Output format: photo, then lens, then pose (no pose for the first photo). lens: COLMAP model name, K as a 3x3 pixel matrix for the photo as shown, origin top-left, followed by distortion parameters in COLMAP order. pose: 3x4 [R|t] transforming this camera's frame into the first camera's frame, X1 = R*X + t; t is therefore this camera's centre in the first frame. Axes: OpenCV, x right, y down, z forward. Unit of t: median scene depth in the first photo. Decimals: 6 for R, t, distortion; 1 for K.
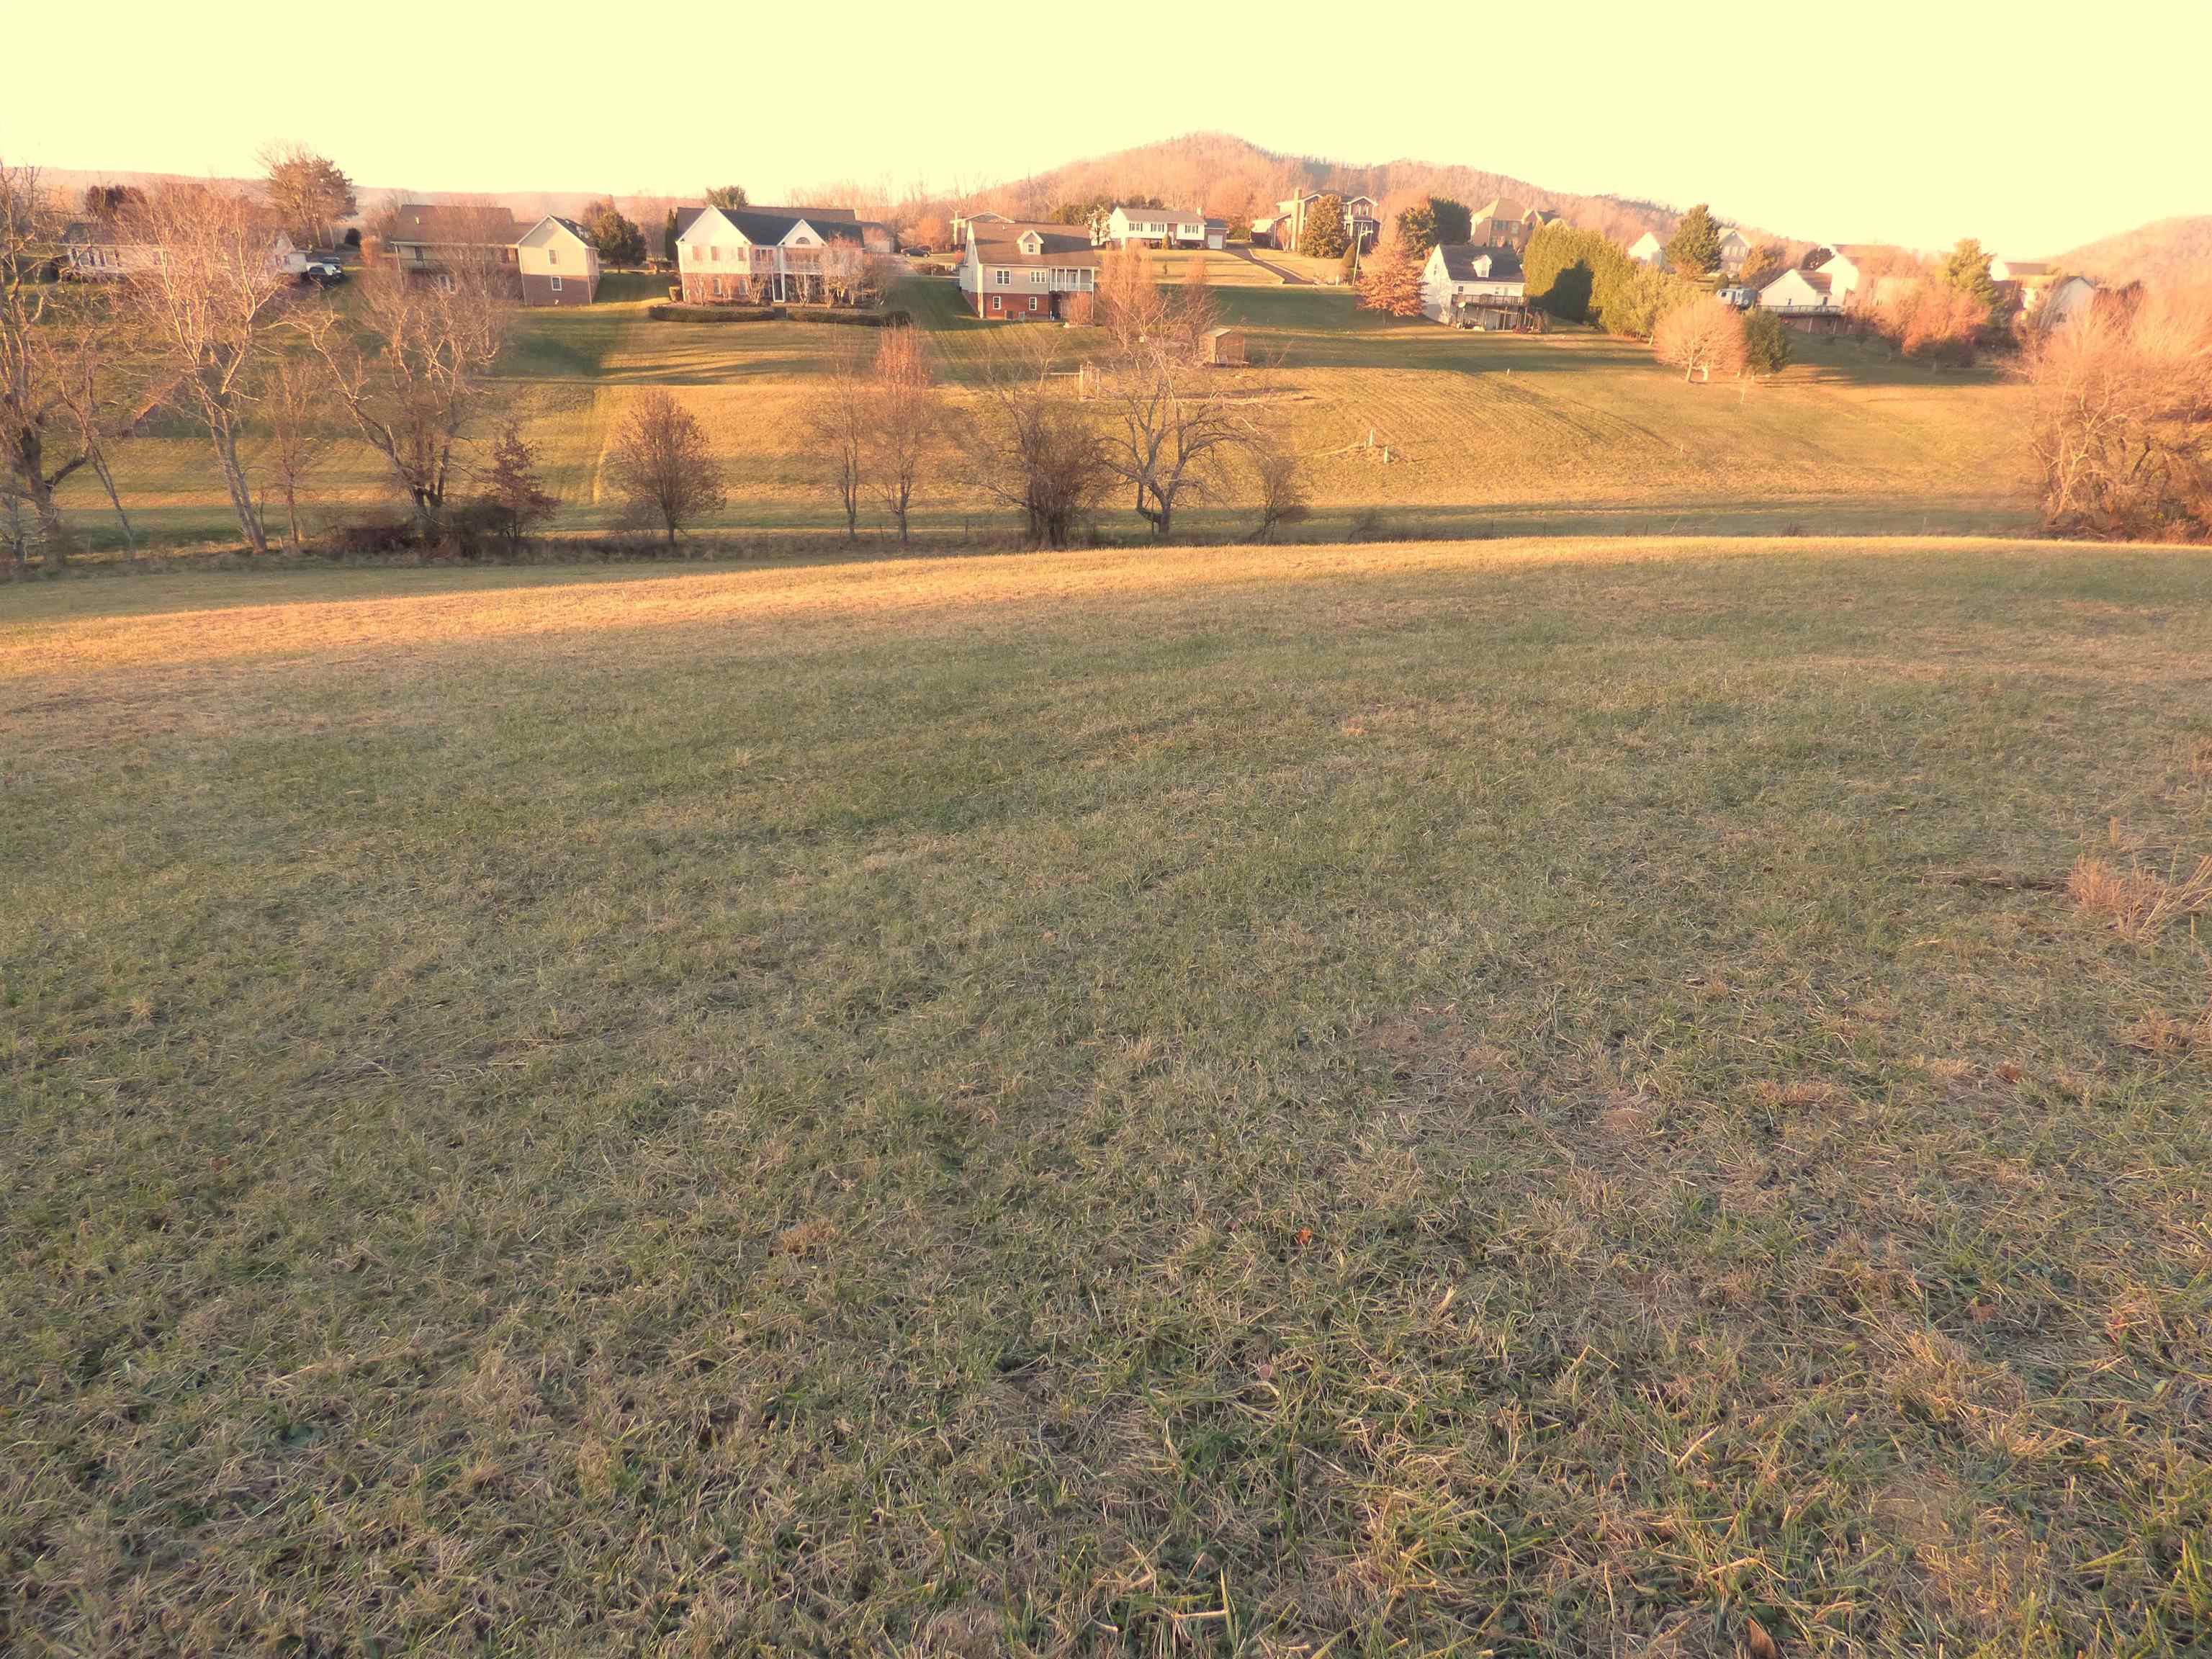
lens RADIAL K [[1334.0, 0, 1113.2], [0, 1334.0, 831.1], [0, 0, 1]] dist [-0.019283, 0.001756]
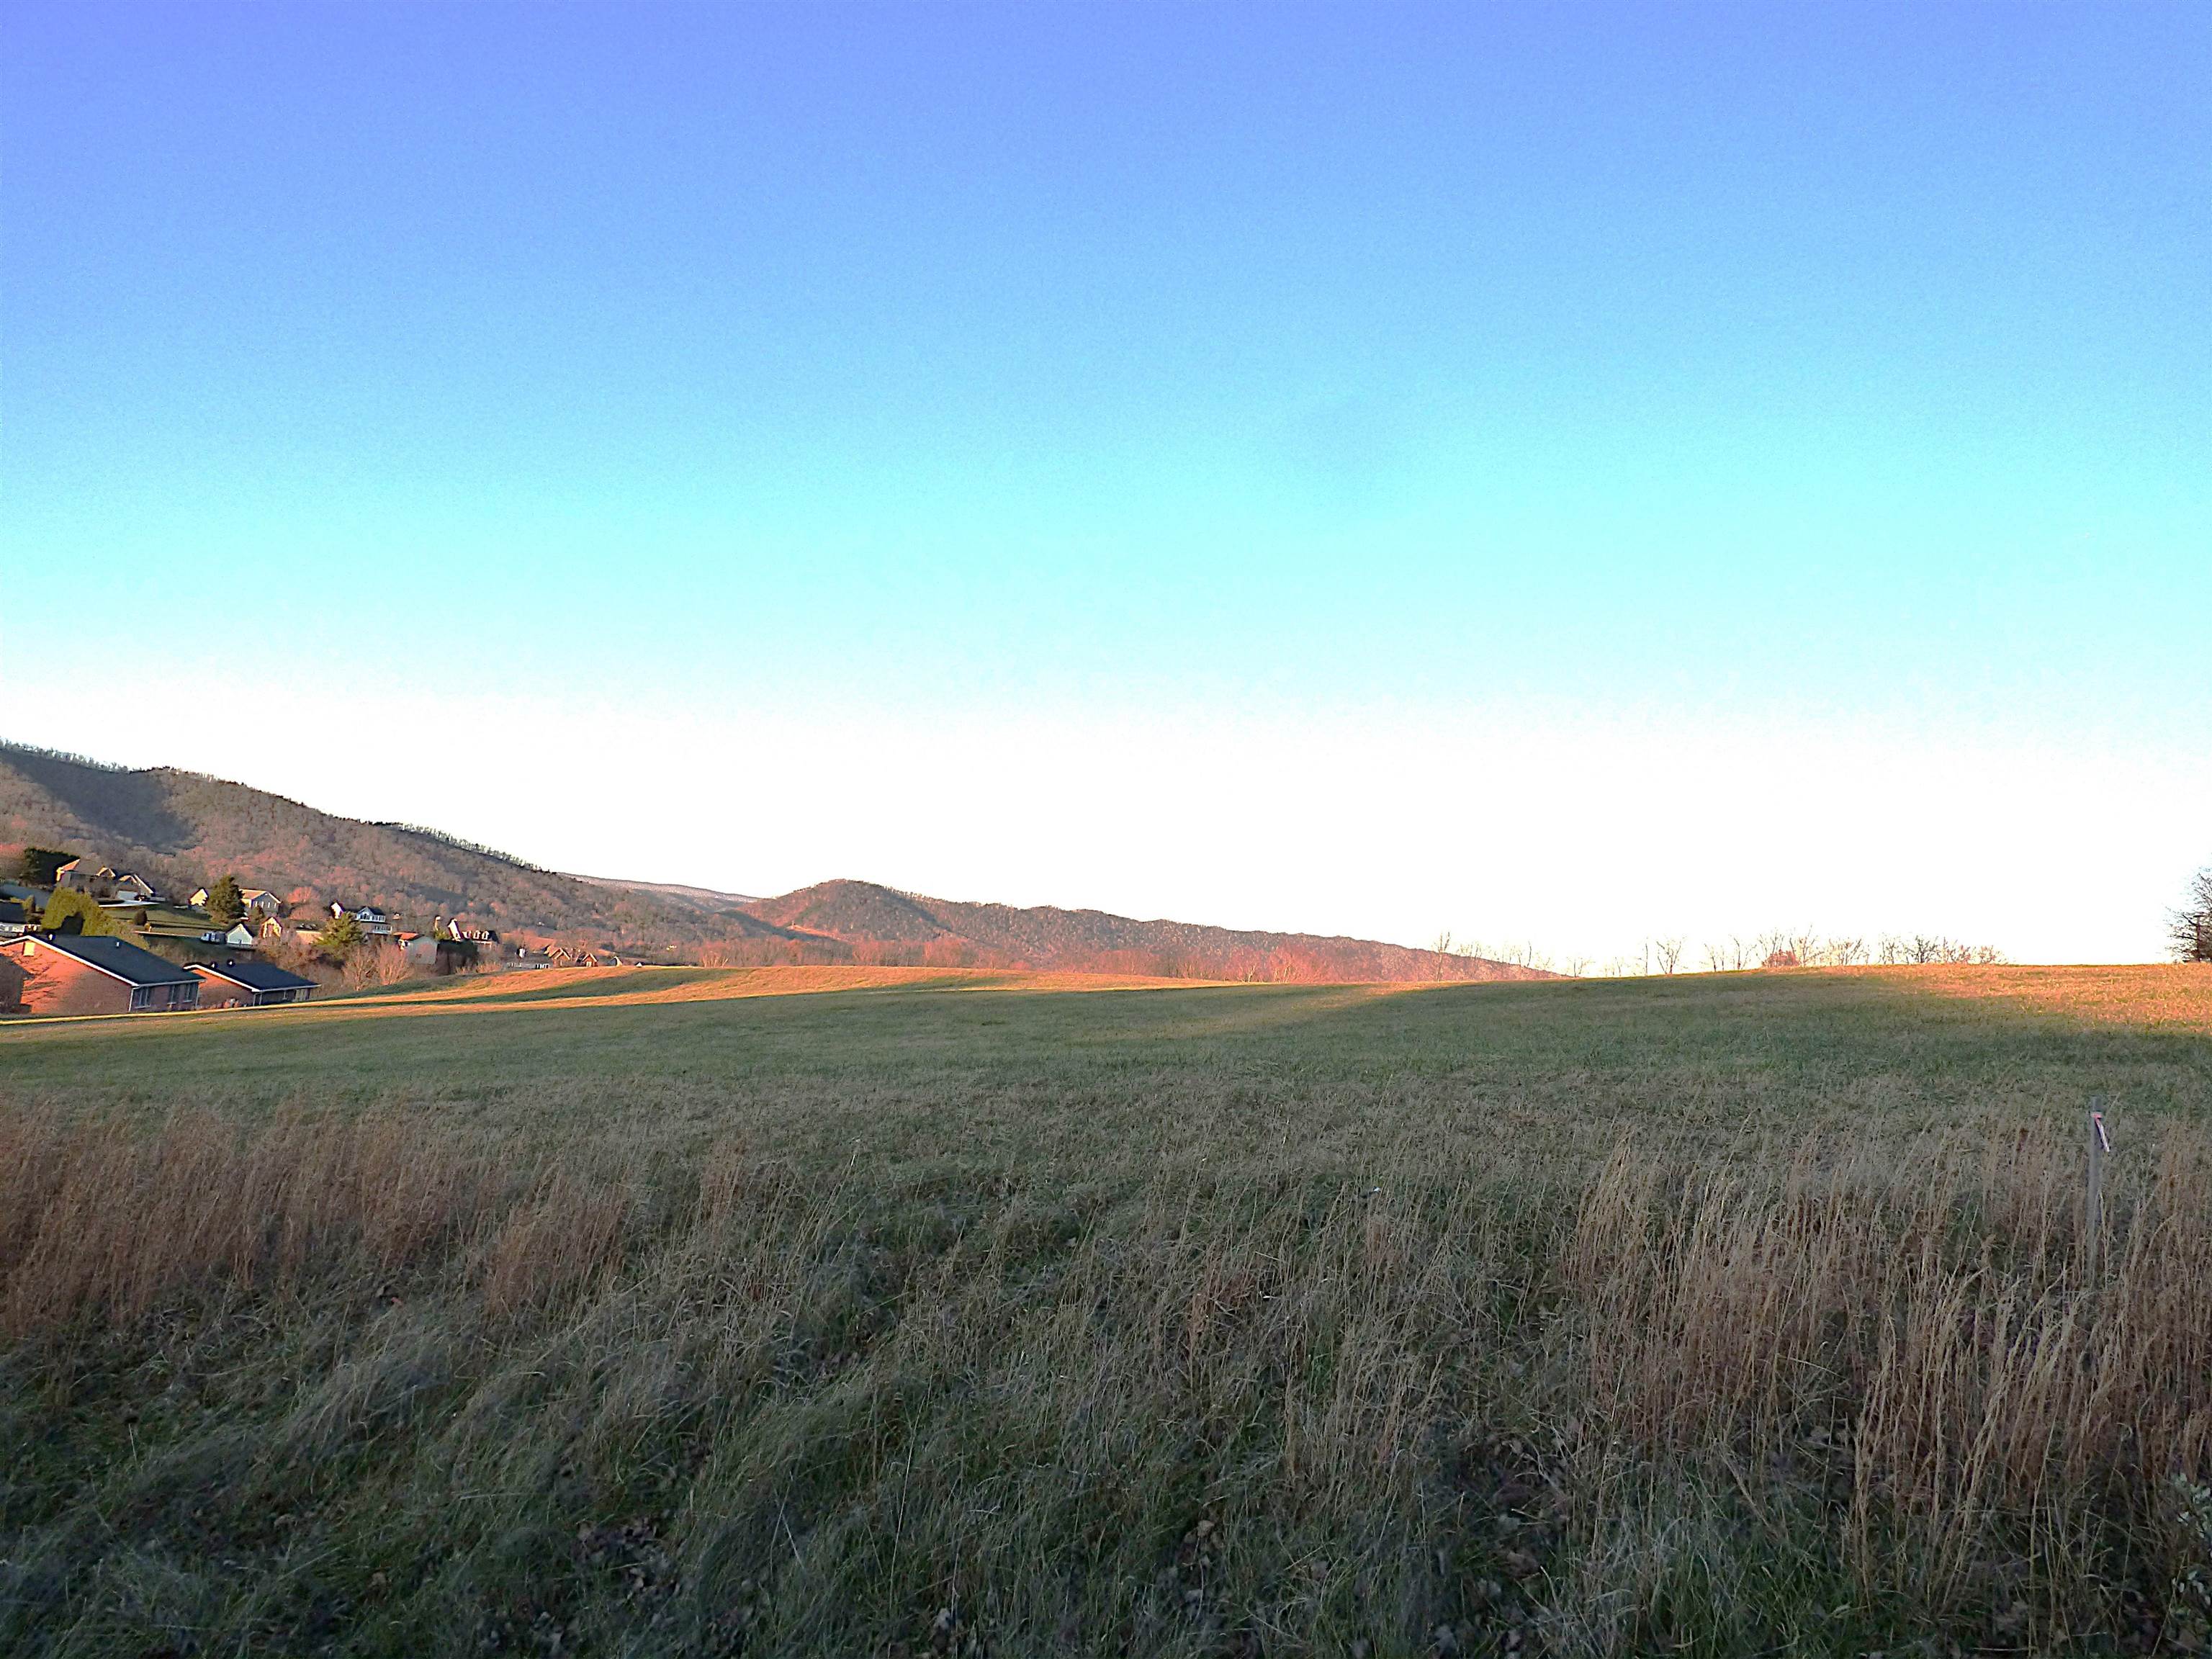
lens RADIAL K [[1334.0, 0, 1112.9], [0, 1334.0, 833.2], [0, 0, 1]] dist [-0.019283, 0.001756]
pose [[0.688200, 0.106718, 0.717629, 0.067376], [0.213246, 0.915680, -0.340670, 0.344319], [-0.693475, 0.387481, 0.607414, -1.025735]]
